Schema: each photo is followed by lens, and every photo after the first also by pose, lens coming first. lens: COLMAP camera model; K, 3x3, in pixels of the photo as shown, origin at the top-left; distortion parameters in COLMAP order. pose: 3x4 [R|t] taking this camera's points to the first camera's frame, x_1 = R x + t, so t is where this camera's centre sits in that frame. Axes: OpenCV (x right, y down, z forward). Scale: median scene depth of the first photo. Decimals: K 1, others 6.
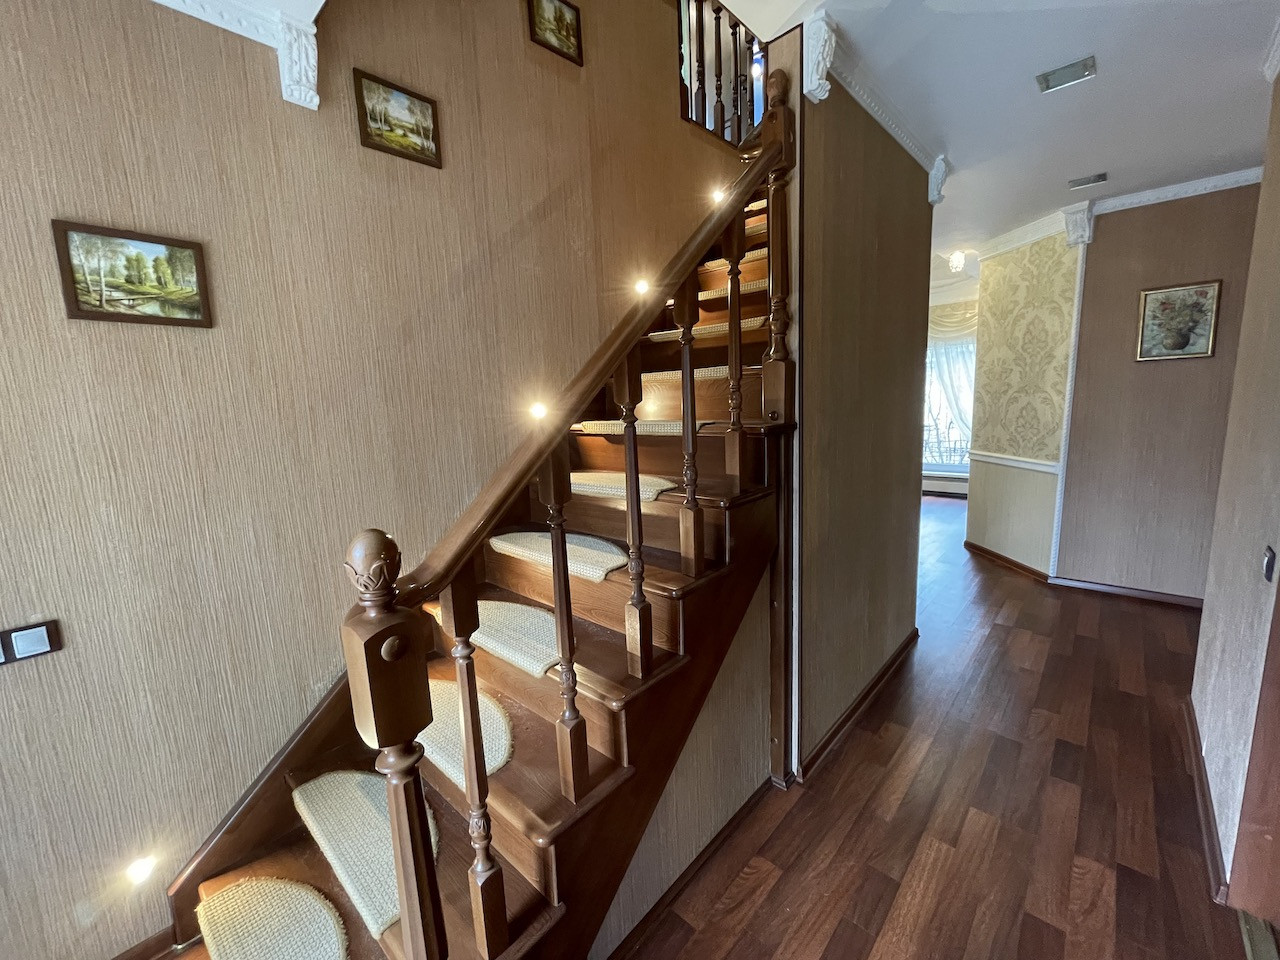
lens RADIAL K [[518.0, 0, 637.8], [0, 518.0, 478.1], [0, 0, 1]] dist [-0.001667, 0.000217]
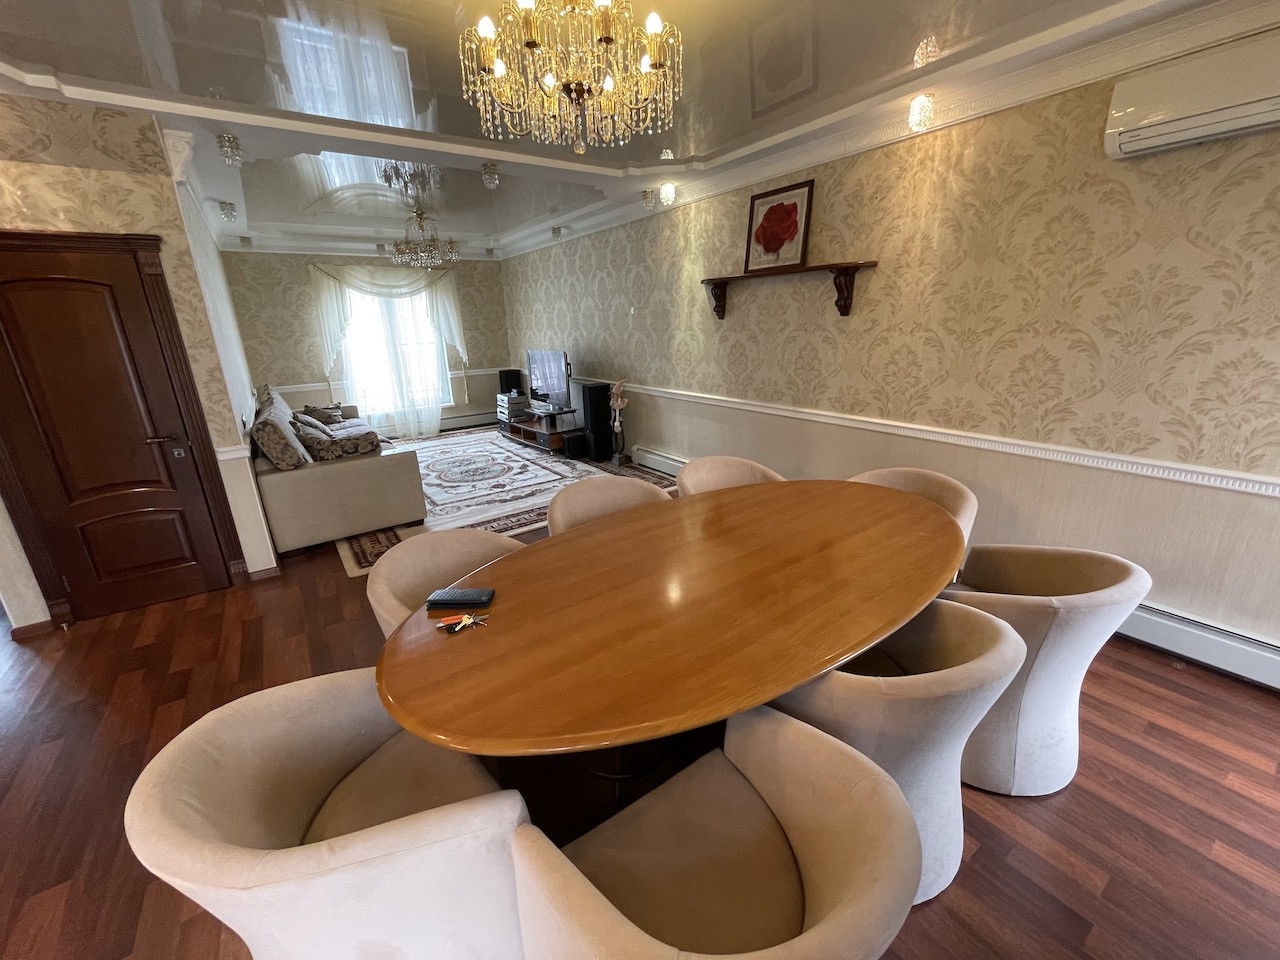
lens RADIAL K [[518.0, 0, 637.8], [0, 518.0, 478.1], [0, 0, 1]] dist [-0.001667, 0.000217]
pose [[0.845534, -0.144239, 0.514069, -0.019406], [0.084041, 0.986770, 0.138641, -0.061223], [-0.527265, -0.074023, 0.846470, 0.367417]]
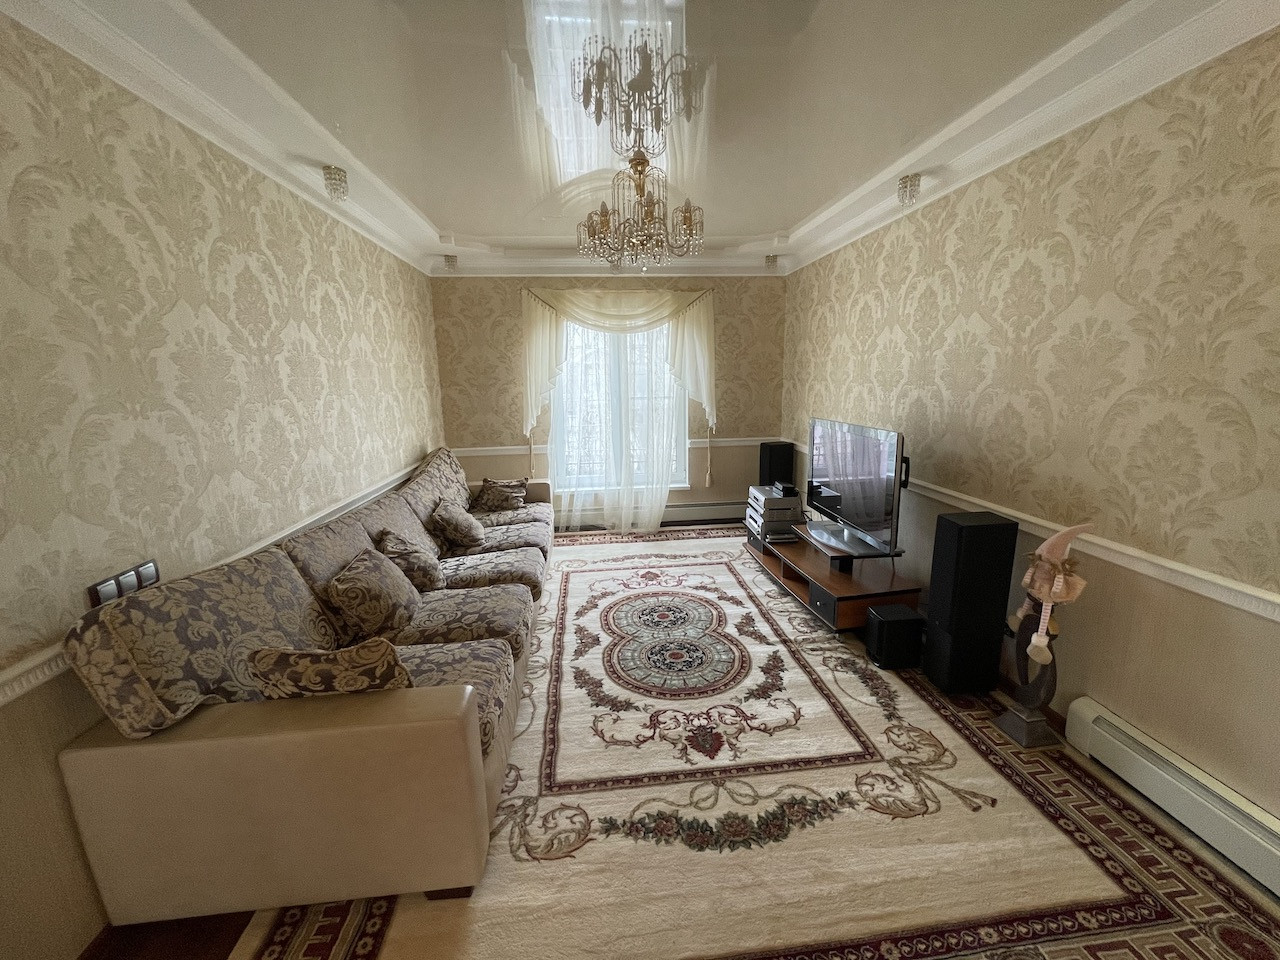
lens RADIAL K [[518.0, 0, 637.8], [0, 518.0, 478.1], [0, 0, 1]] dist [-0.001667, 0.000217]
pose [[0.998691, 0.009460, 0.050264, 0.114839], [-0.011173, 0.999362, 0.033917, -0.126414], [-0.049911, -0.034435, 0.998160, 0.739174]]
